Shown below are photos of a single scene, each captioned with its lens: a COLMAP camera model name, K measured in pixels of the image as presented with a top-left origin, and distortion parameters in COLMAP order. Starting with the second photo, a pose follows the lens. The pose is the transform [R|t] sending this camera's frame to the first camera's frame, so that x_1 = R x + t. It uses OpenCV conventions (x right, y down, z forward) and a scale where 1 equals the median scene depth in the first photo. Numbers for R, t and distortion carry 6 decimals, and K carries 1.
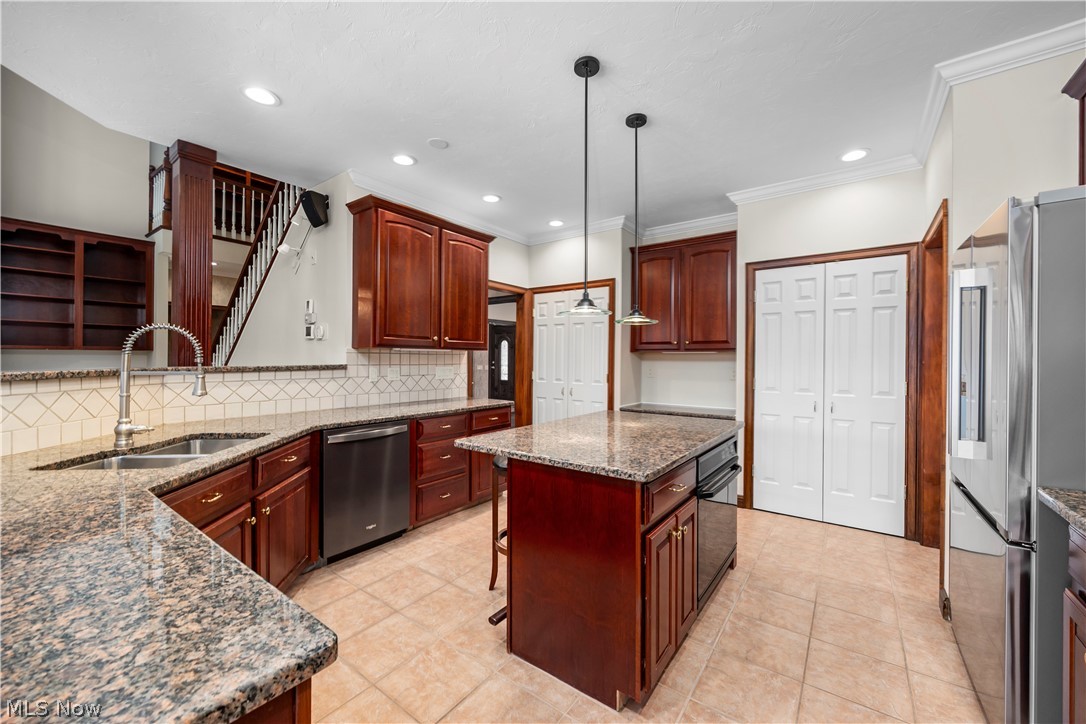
lens RADIAL K [[415.0, 0, 536.4], [0, 415.0, 361.4], [0, 0, 1]] dist [-0.003145, -0.000302]
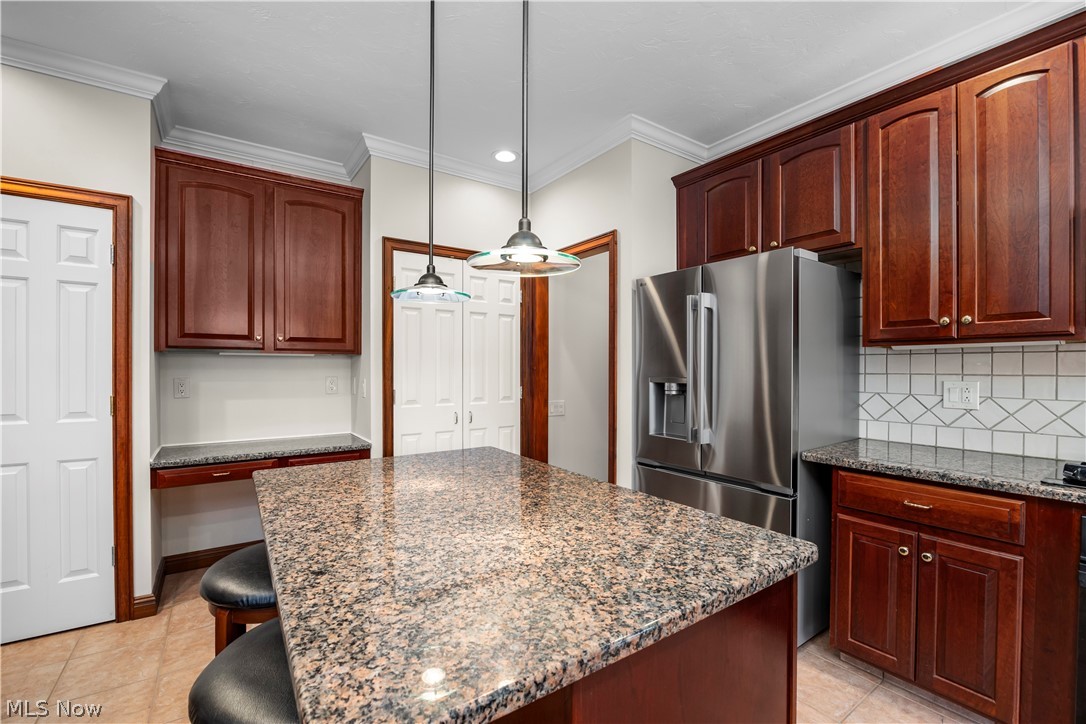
lens RADIAL K [[473.7, 0, 544.6], [0, 473.7, 370.6], [0, 0, 1]] dist [-0.017247, 0.002354]
pose [[0.326623, -0.010457, 0.945097, -0.210665], [0.002672, 0.999945, 0.010141, -0.003113], [-0.945151, -0.000787, 0.326633, 0.449996]]
